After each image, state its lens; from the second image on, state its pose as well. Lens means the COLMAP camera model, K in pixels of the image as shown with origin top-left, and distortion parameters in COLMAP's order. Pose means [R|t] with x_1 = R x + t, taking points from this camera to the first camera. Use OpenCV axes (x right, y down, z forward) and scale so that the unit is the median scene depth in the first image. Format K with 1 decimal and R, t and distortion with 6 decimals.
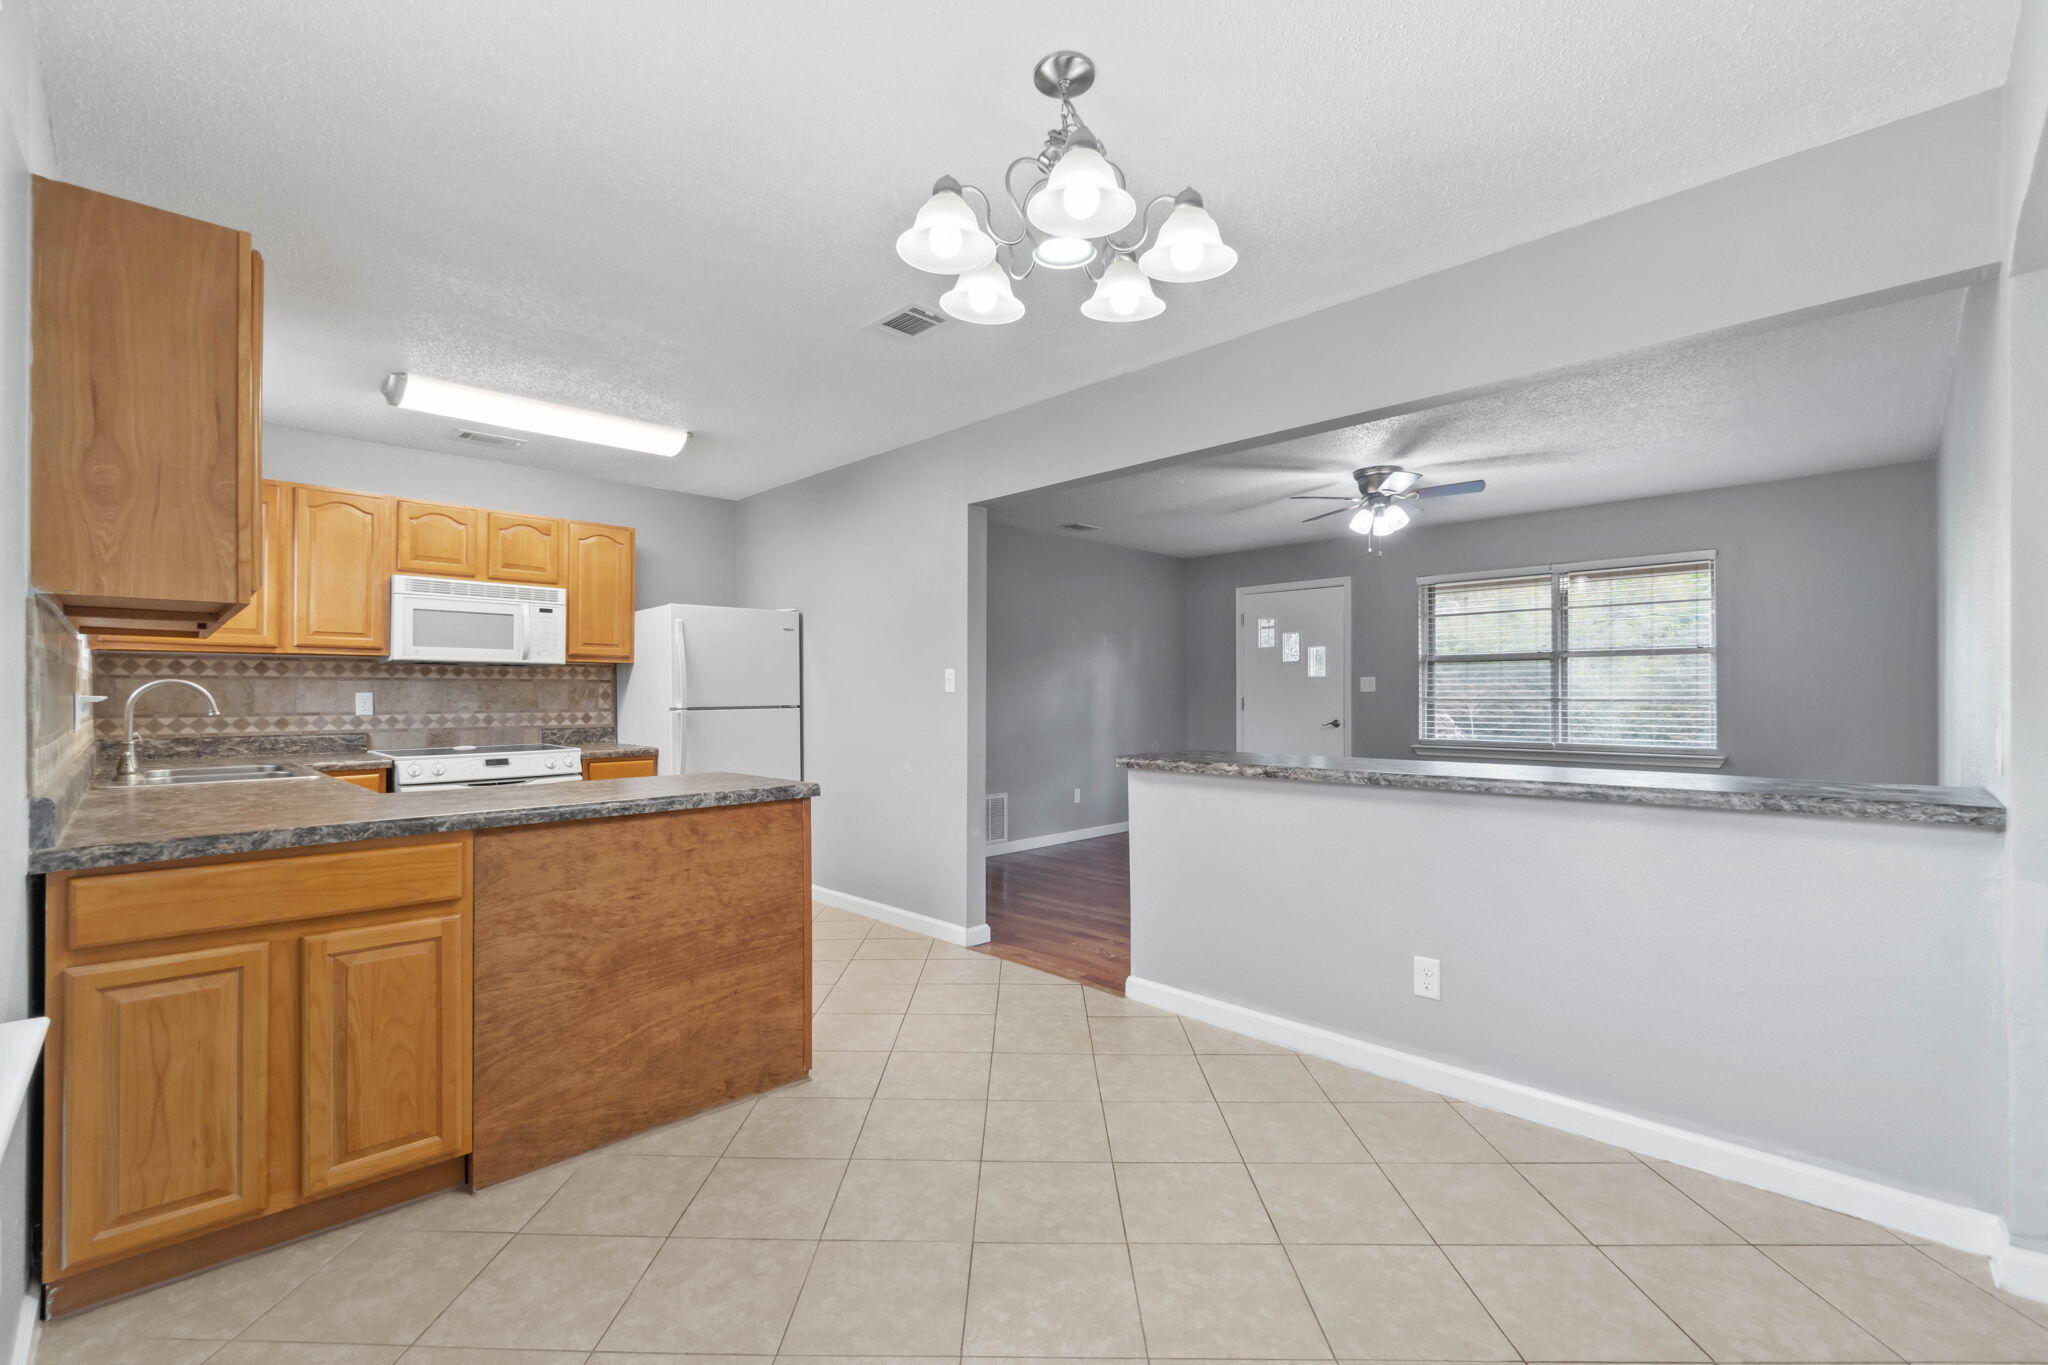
lens RADIAL K [[880.5, 0, 993.6], [0, 880.5, 696.1], [0, 0, 1]] dist [-0.007400, 0.001731]
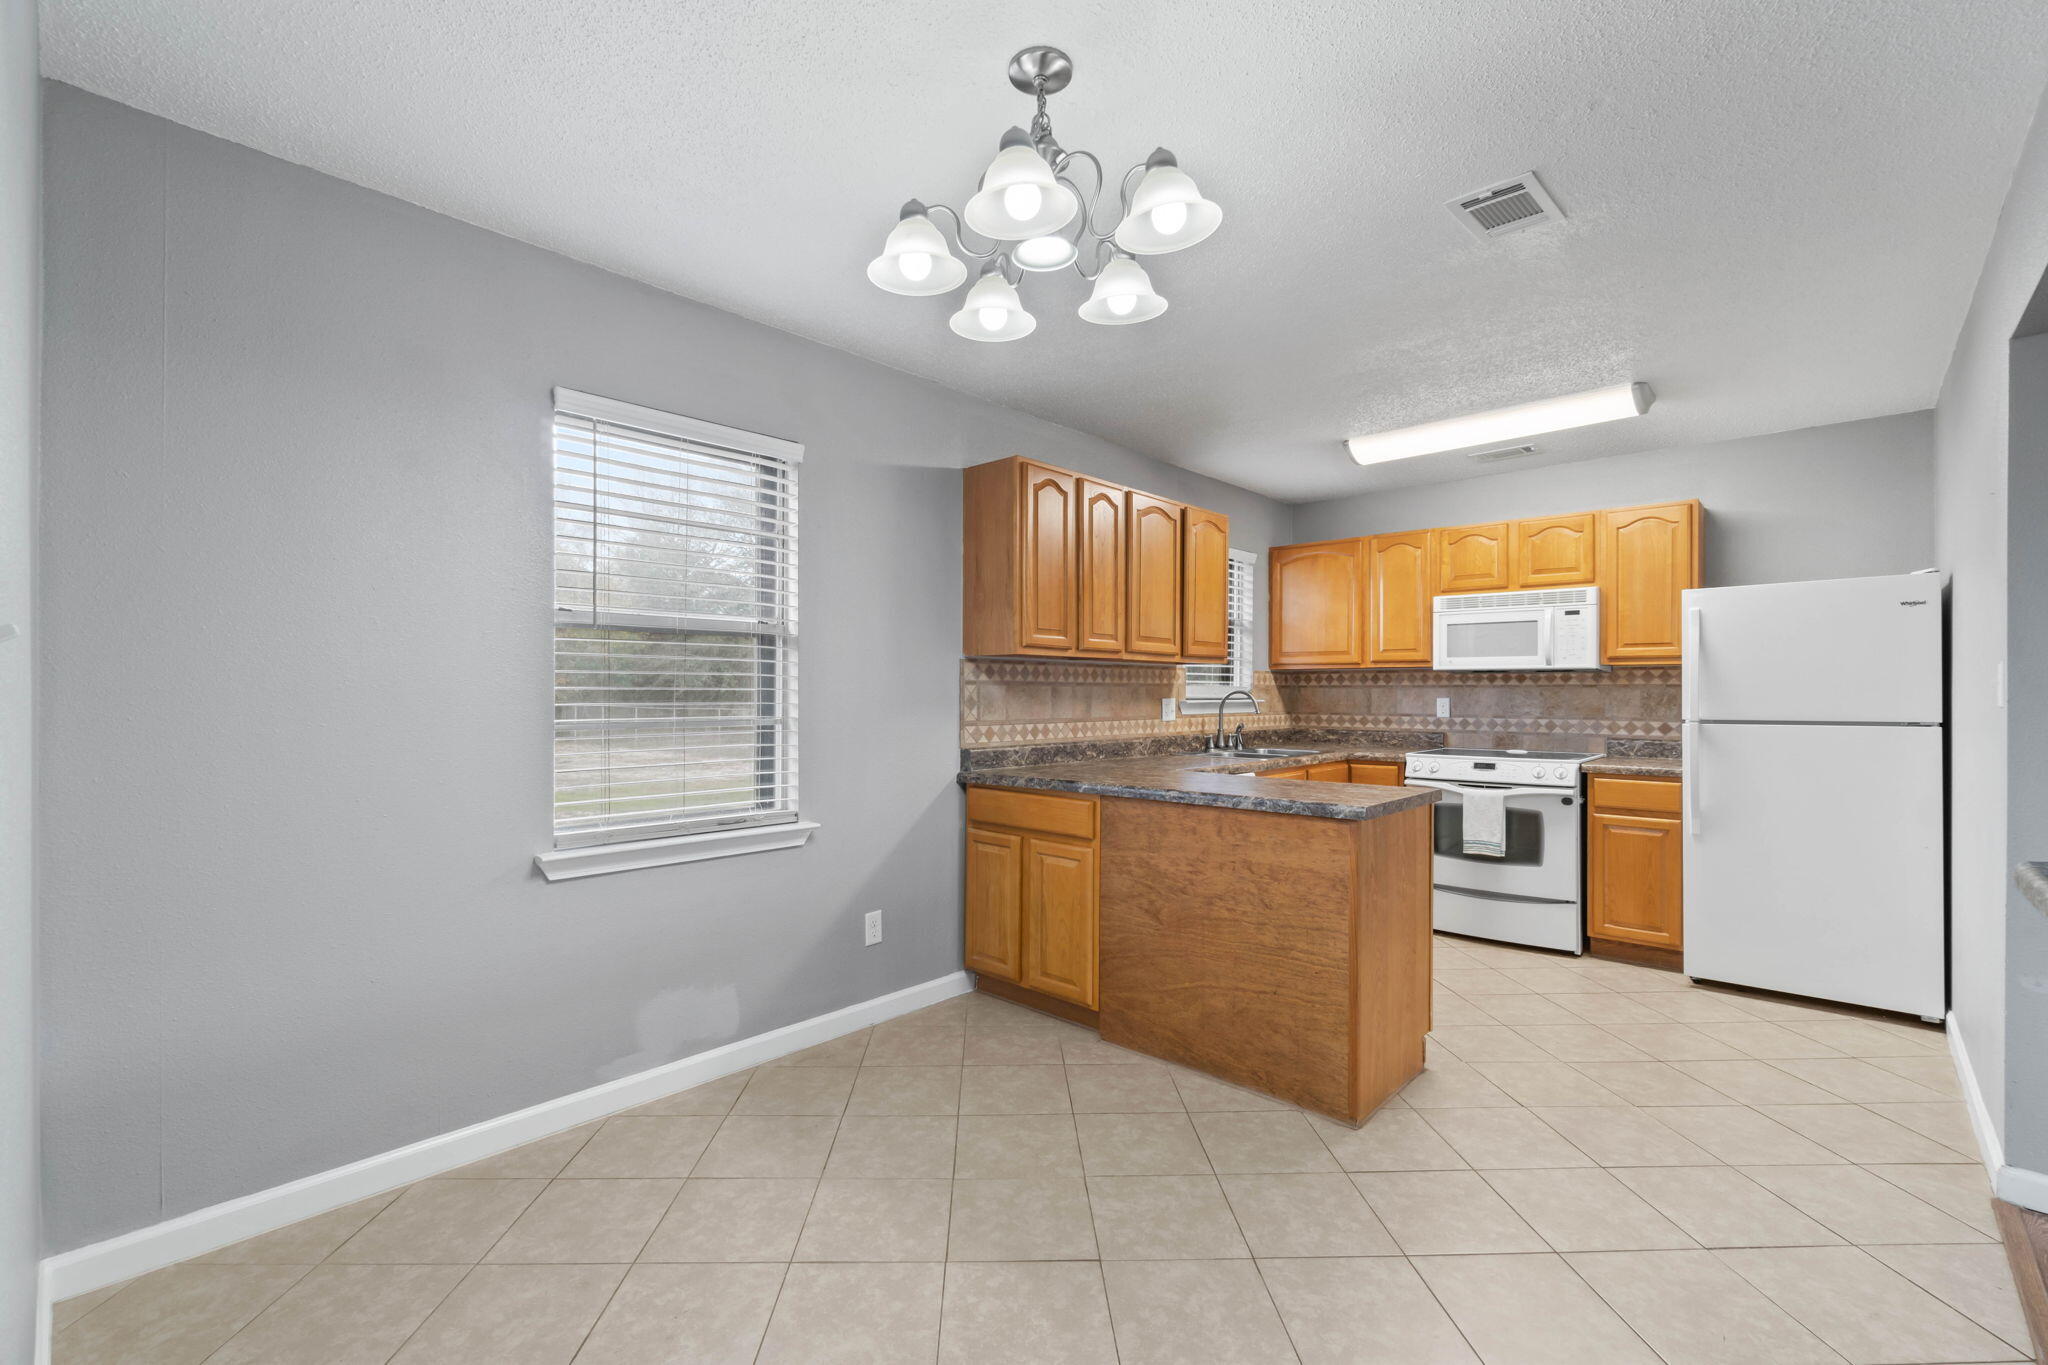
lens RADIAL K [[880.5, 0, 1022.4], [0, 880.5, 689.4], [0, 0, 1]] dist [-0.007400, 0.001731]
pose [[0.060458, -0.002325, -0.998168, 0.443053], [-0.003581, 0.999990, -0.002546, -0.011086], [0.998164, 0.003728, 0.060449, 0.388549]]
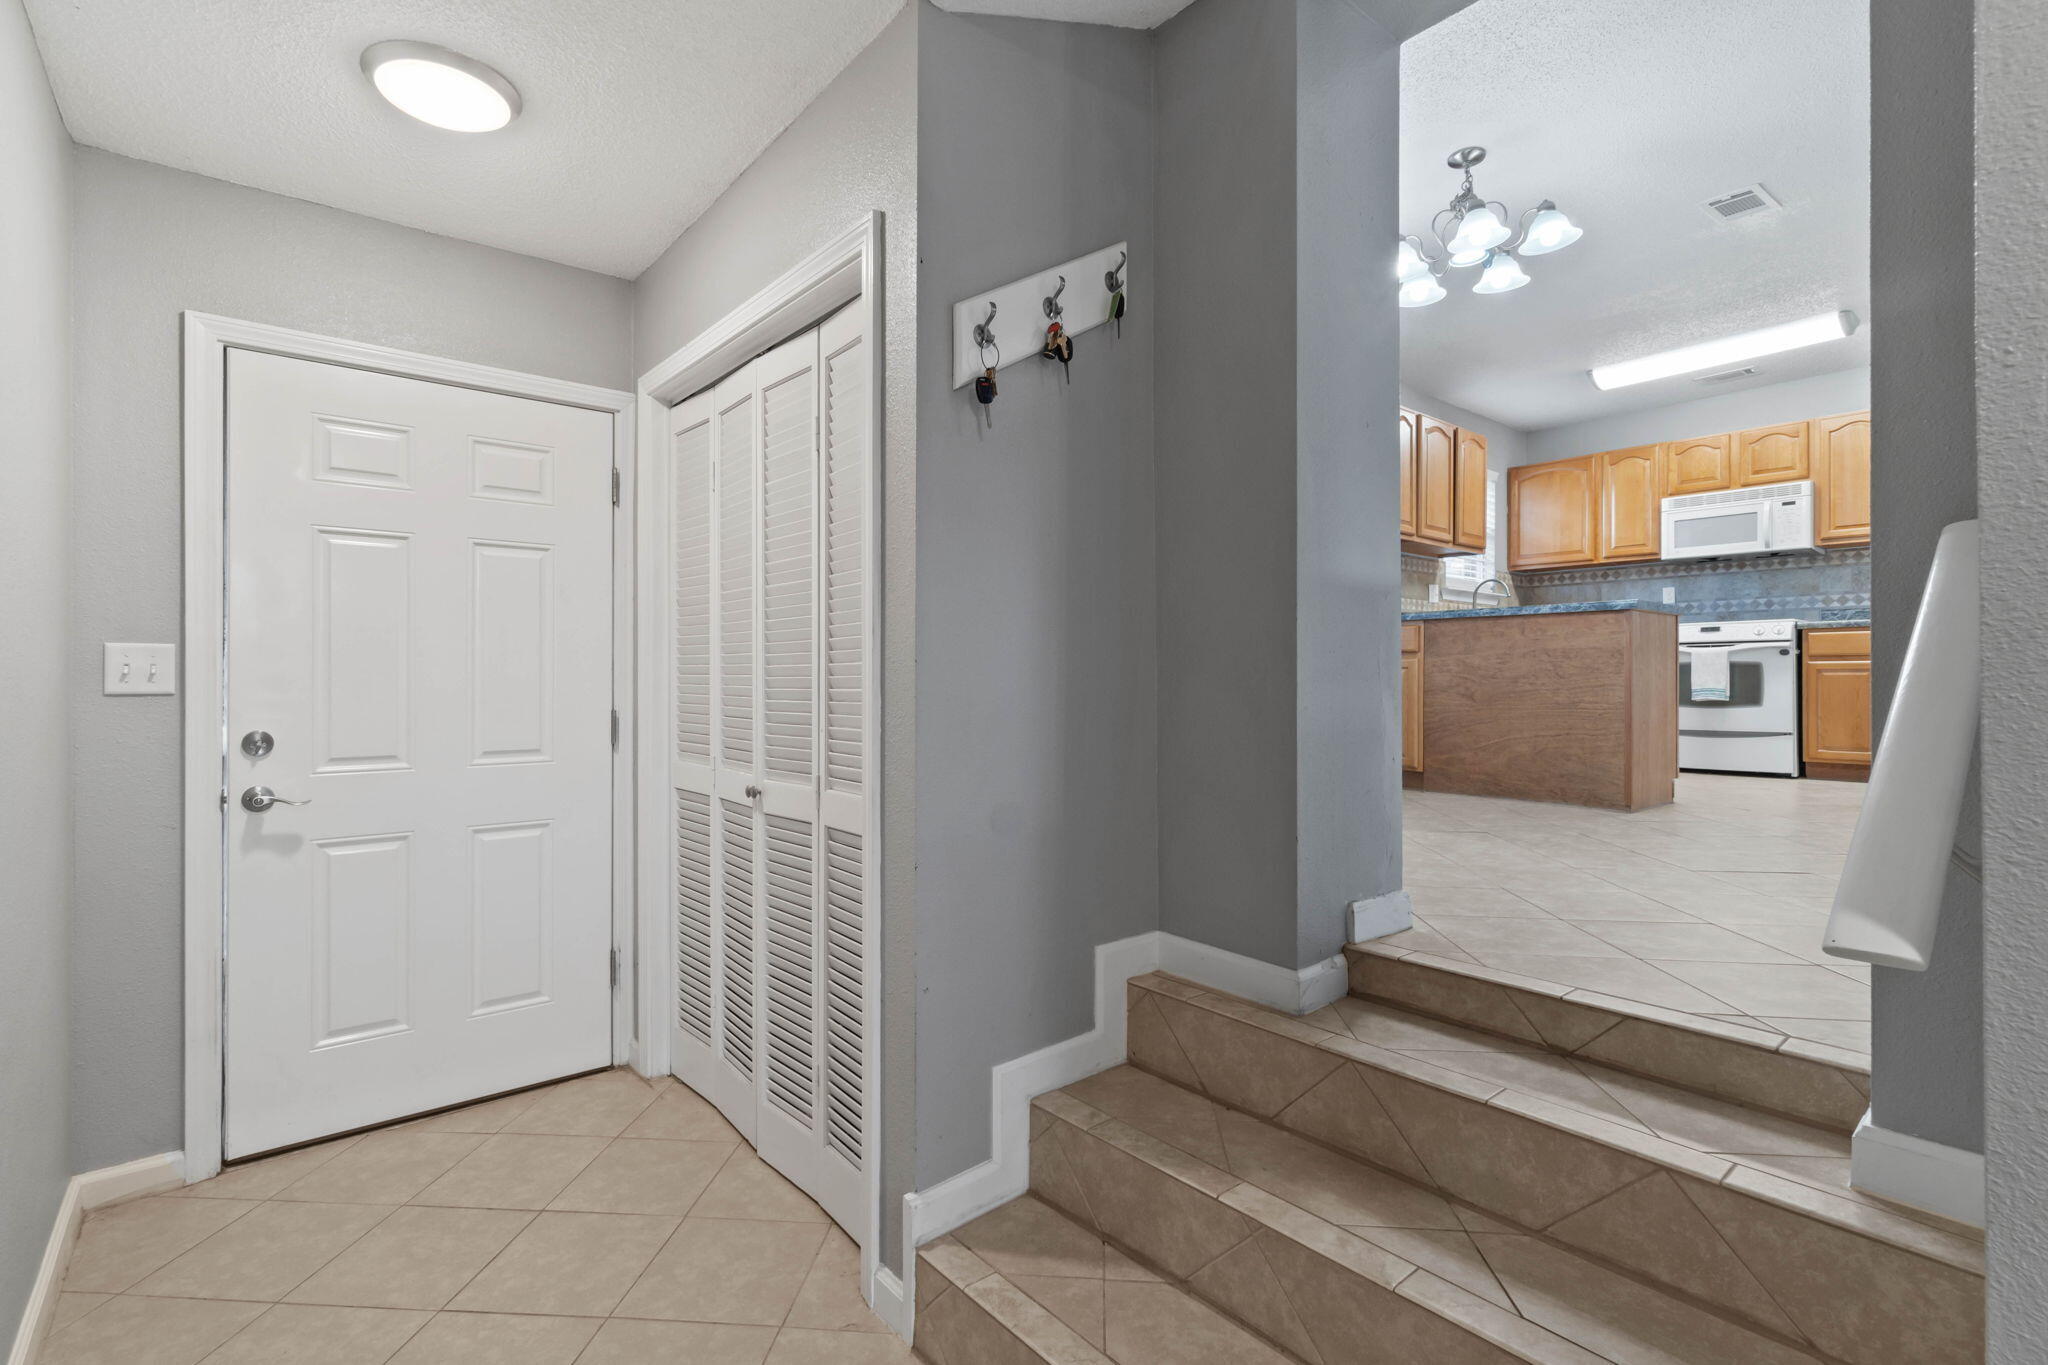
lens RADIAL K [[912.5, 0, 1031.4], [0, 912.5, 672.7], [0, 0, 1]] dist [-0.002955, -0.000263]
pose [[-0.076688, -0.001247, -0.997054, 0.840179], [-0.001203, 0.999999, -0.001159, 0.141272], [0.997054, 0.001110, -0.076689, 0.110917]]
